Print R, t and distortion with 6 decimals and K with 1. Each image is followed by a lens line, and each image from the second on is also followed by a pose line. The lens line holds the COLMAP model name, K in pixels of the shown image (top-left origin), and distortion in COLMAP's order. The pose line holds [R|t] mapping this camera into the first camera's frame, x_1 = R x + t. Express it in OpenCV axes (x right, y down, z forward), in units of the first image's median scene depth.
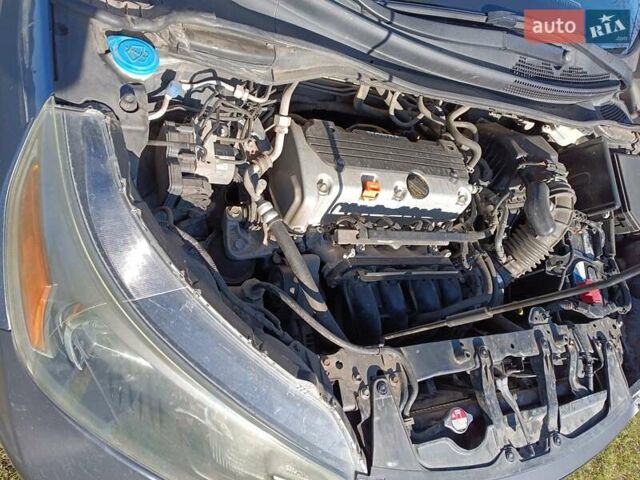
lens RADIAL K [[447.1, 0, 311.1], [0, 447.1, 237.1], [0, 0, 1]] dist [-0.001320, -0.001303]
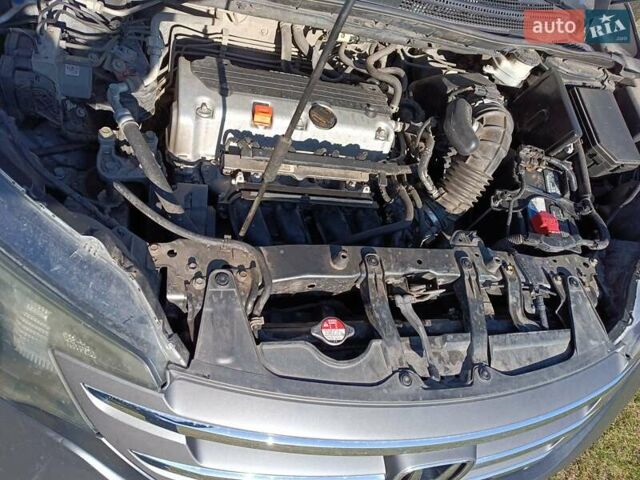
lens RADIAL K [[453.5, 0, 320.0], [0, 453.5, 240.0], [0, 0, 1]] dist [0.012459, -0.005095]
pose [[0.988276, -0.069951, -0.135710, 0.362948], [0.043980, 0.981622, -0.185697, 0.335223], [0.146206, 0.177552, 0.973190, 0.124304]]
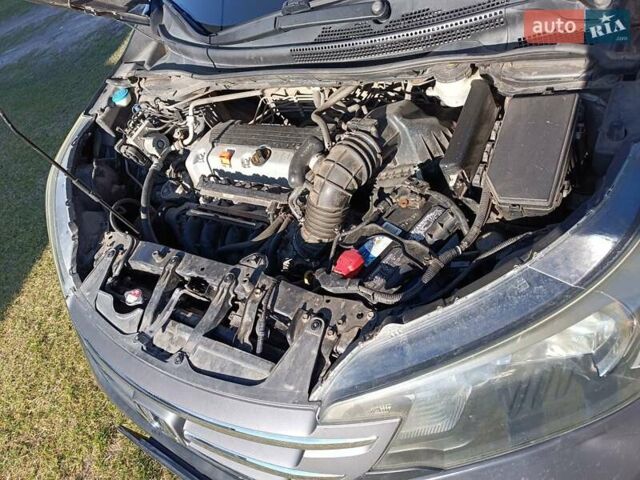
lens RADIAL K [[453.5, 0, 320.0], [0, 453.5, 240.0], [0, 0, 1]] dist [0.012459, -0.005095]
pose [[0.472615, 0.022915, -0.880971, 1.485478], [-0.269194, 0.955636, -0.119557, 0.219335], [0.839148, 0.293657, 0.457817, 0.671405]]
